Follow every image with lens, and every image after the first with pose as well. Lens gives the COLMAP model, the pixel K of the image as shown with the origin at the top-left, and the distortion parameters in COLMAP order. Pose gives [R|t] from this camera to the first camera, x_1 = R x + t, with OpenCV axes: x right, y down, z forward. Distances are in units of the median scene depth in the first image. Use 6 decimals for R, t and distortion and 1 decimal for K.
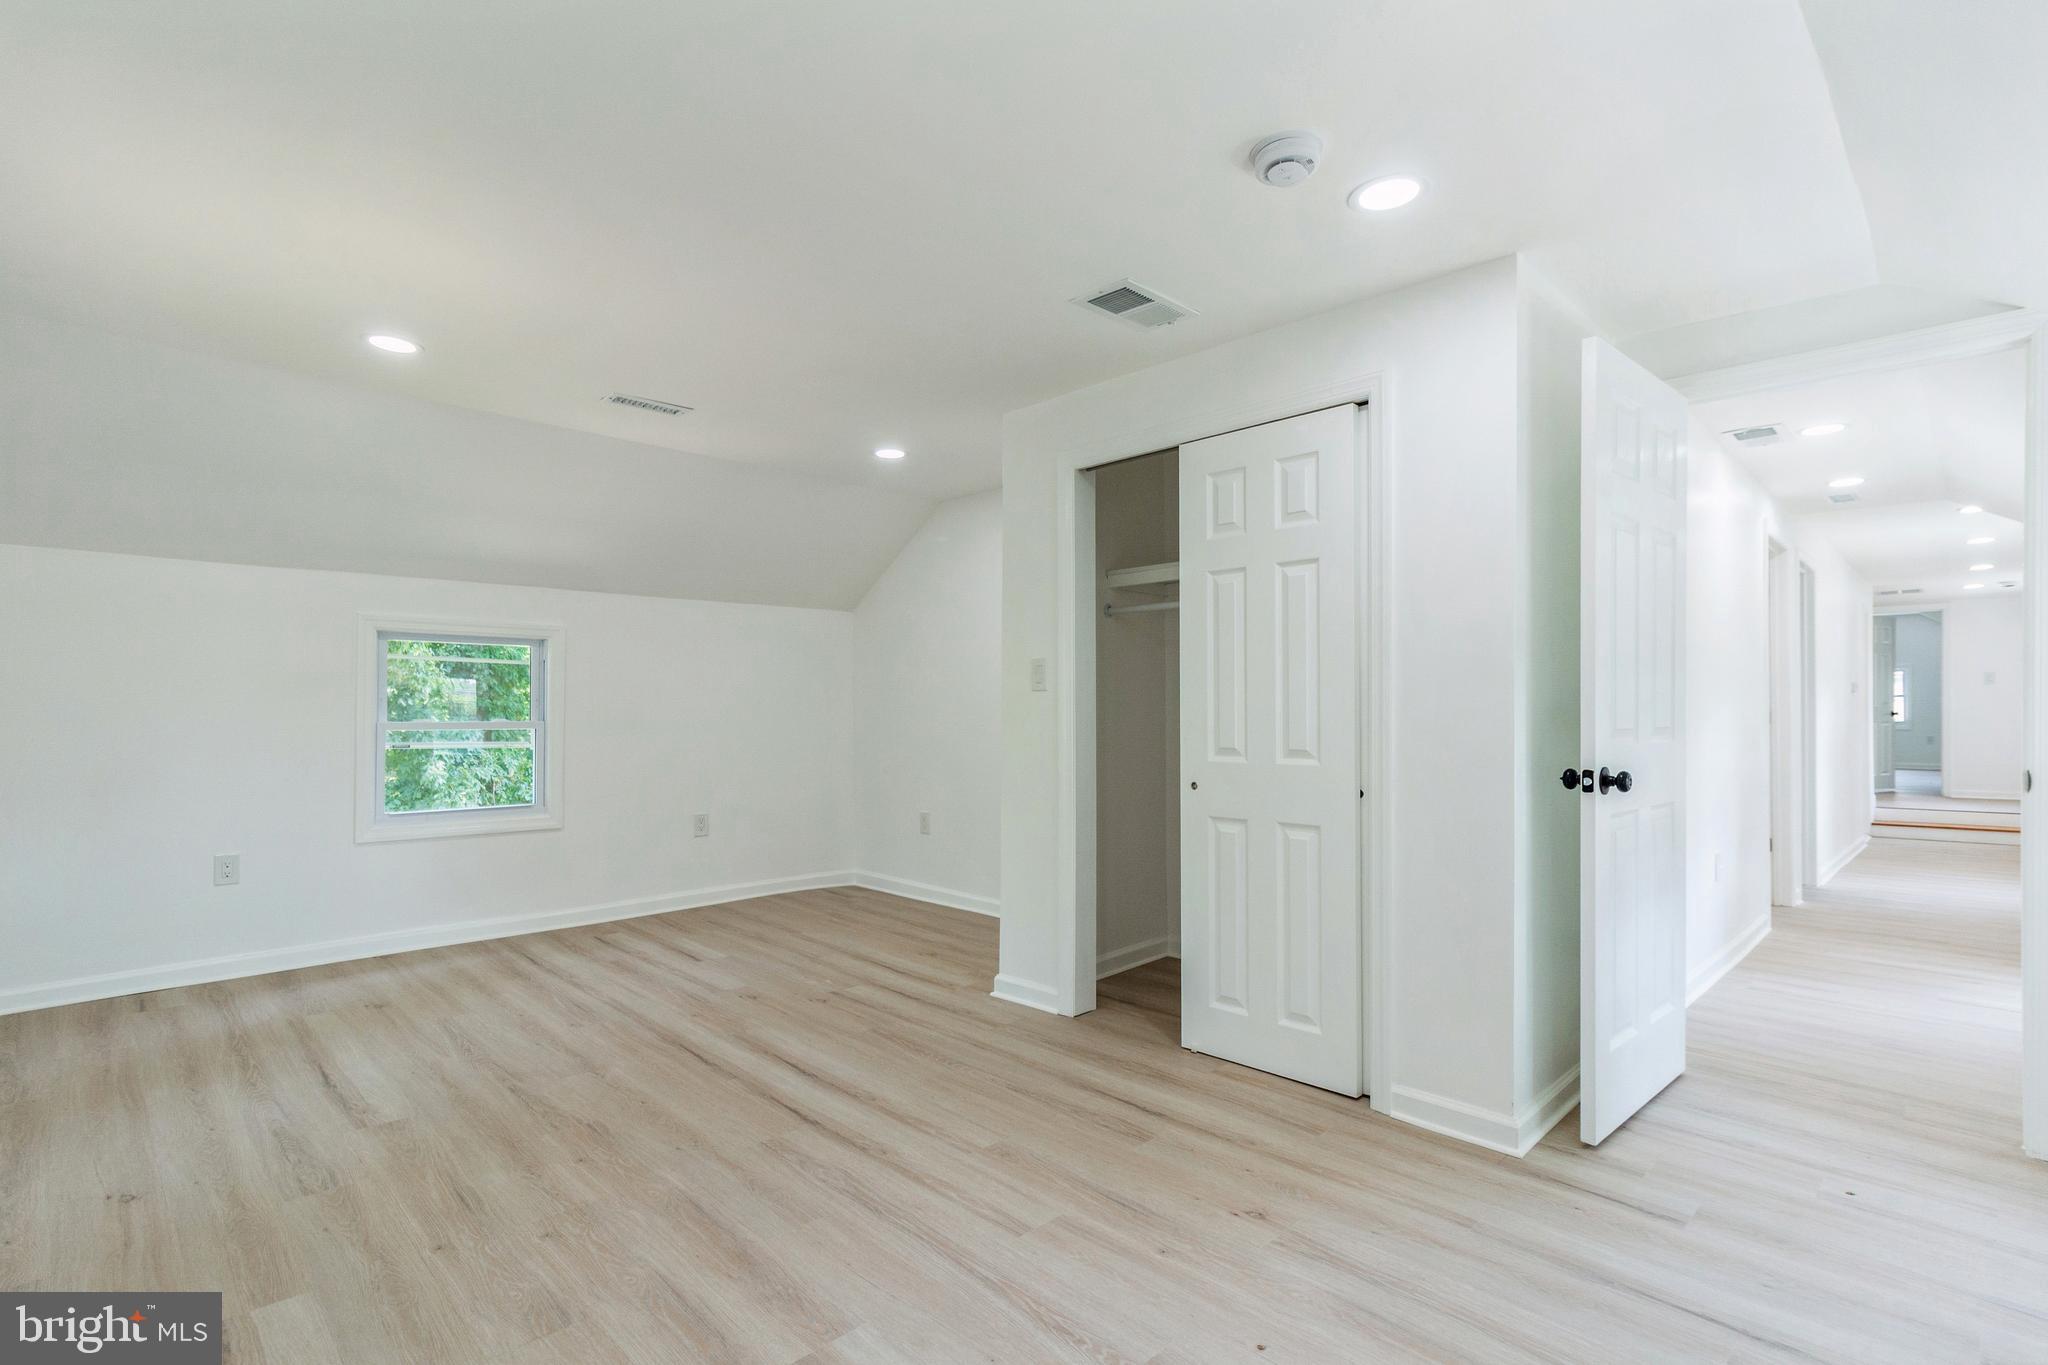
lens RADIAL K [[959.2, 0, 1076.1], [0, 959.2, 704.5], [0, 0, 1]] dist [0.002033, 0.000699]
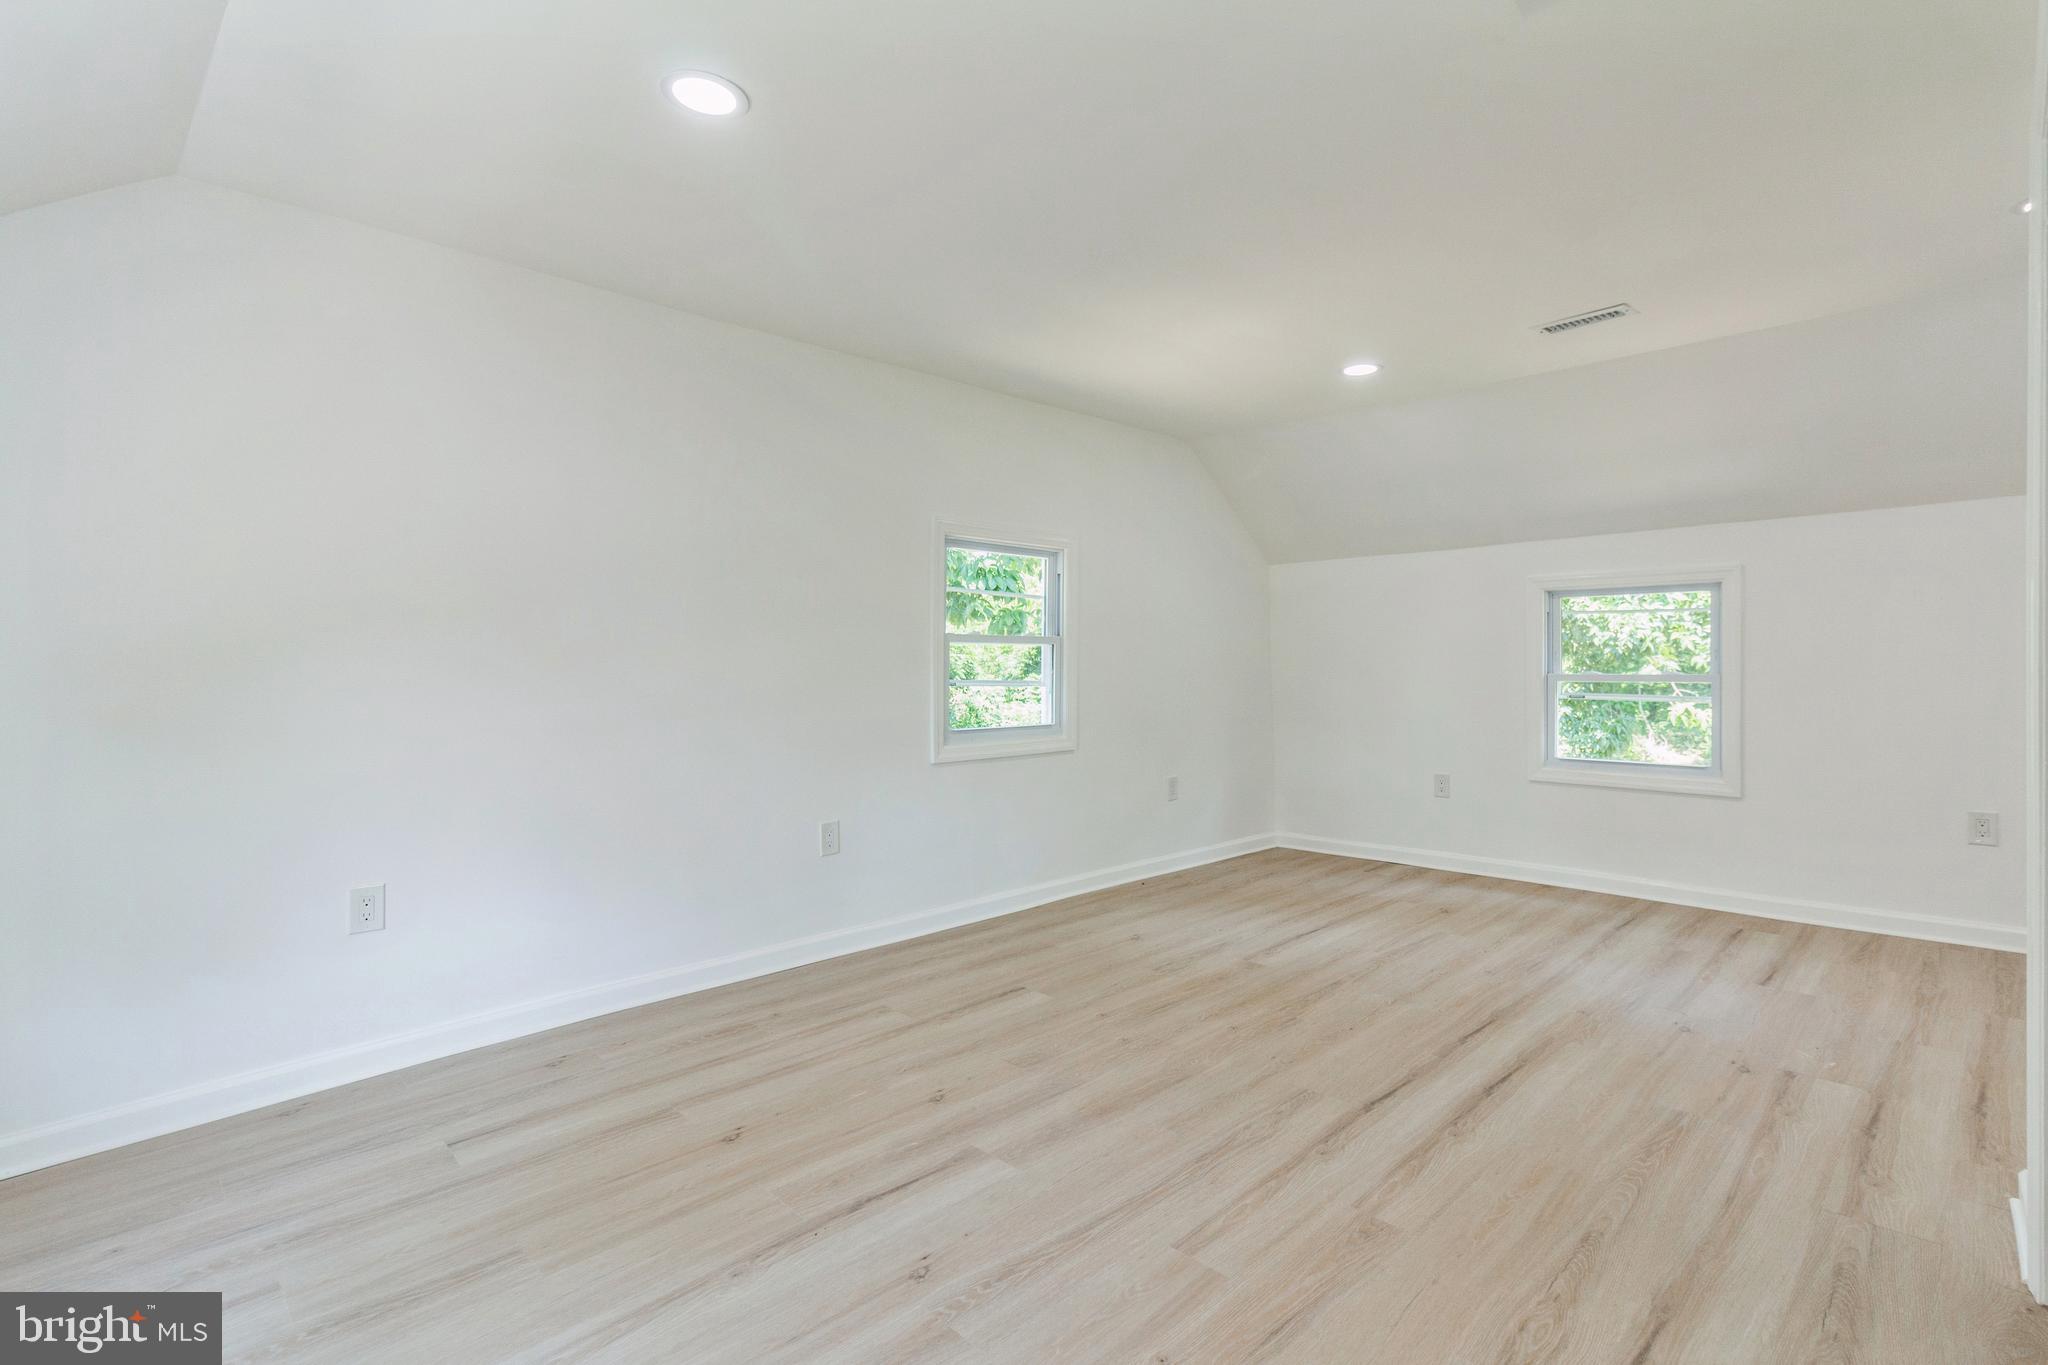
lens RADIAL K [[959.2, 0, 1018.7], [0, 959.2, 668.7], [0, 0, 1]] dist [0.002033, 0.000699]
pose [[-0.024654, 0.000531, -0.999696, 0.538251], [0.007987, 0.999968, 0.000335, 0.009071], [0.999664, -0.007976, -0.024657, 0.567402]]
